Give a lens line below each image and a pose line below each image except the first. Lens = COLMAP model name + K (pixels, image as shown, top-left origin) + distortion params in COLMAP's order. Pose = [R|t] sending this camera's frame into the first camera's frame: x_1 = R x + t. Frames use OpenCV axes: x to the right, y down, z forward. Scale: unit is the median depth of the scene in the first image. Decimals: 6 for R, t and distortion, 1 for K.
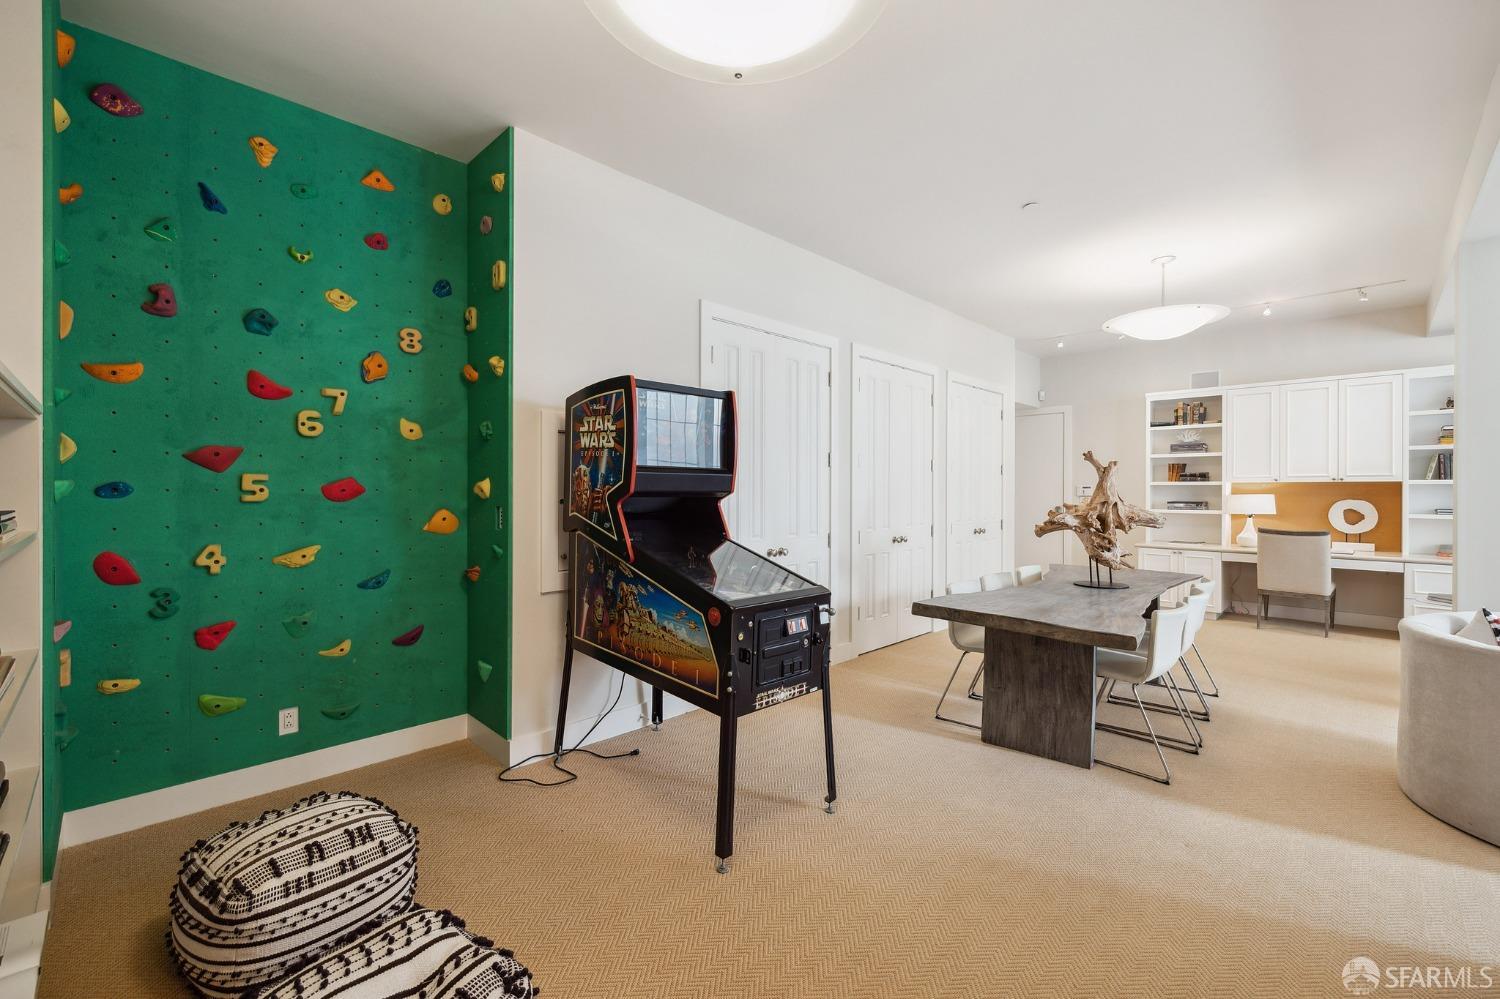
lens RADIAL K [[638.0, 0, 750.0], [0, 638.0, 499.5], [0, 0, 1]] dist [0.013014, -0.000203]
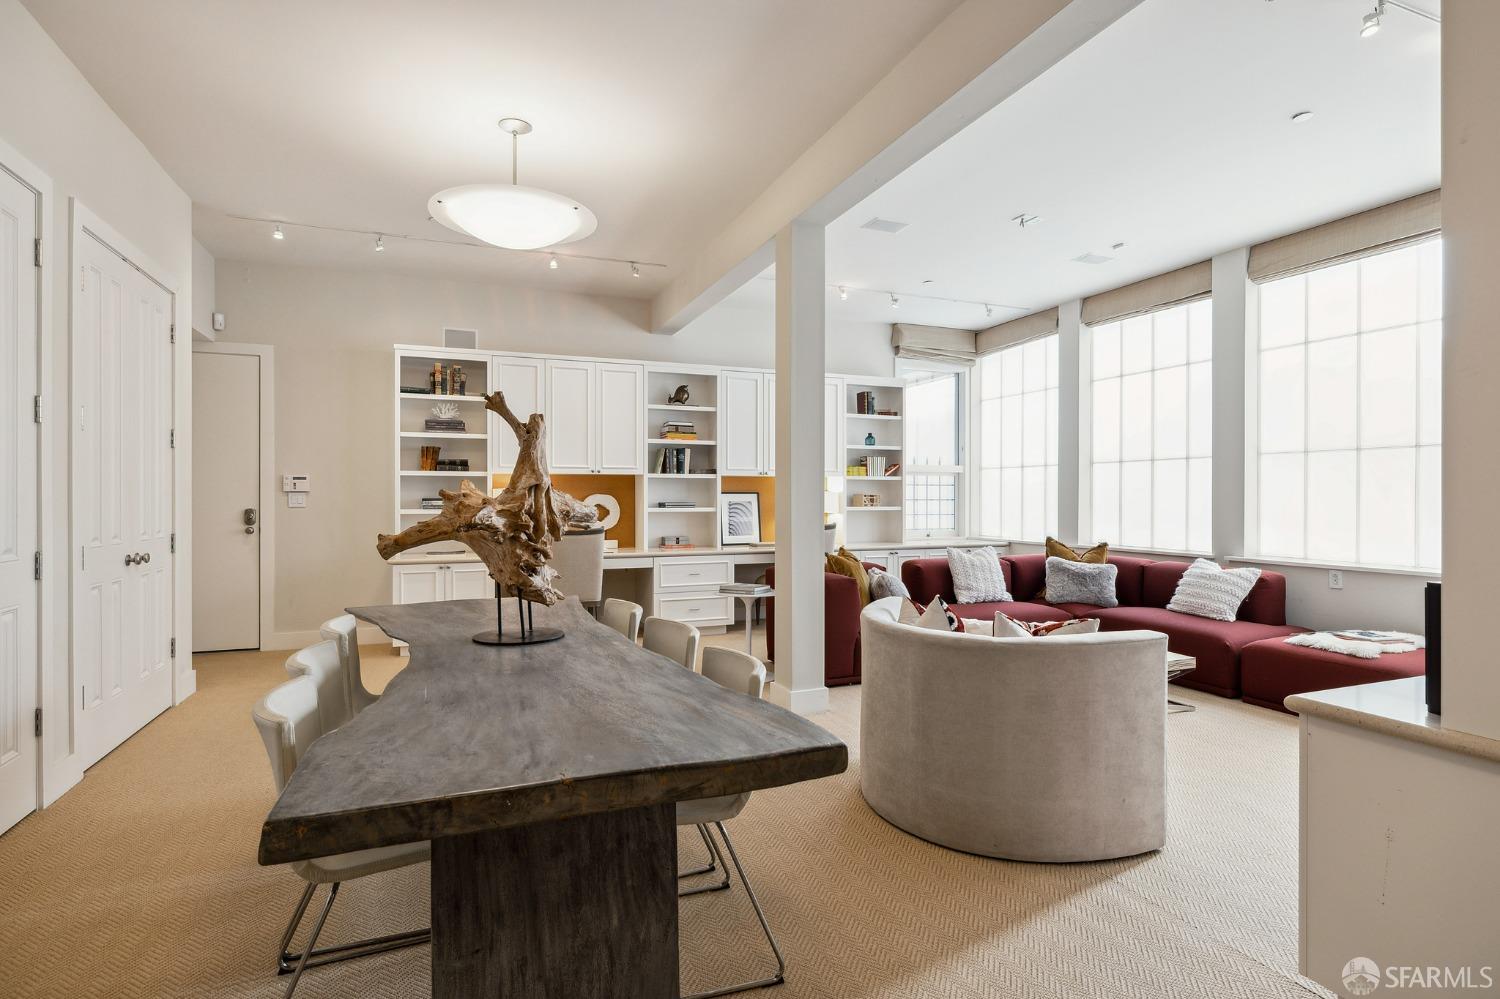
lens RADIAL K [[758.0, 0, 750.0], [0, 758.0, 499.5], [0, 0, 1]] dist [-0.001316, -0.000031]
pose [[0.405200, -0.004408, 0.914218, 0.020751], [0.012762, 0.999918, -0.000836, 0.012398], [-0.914139, 0.012006, 0.405223, 0.373533]]
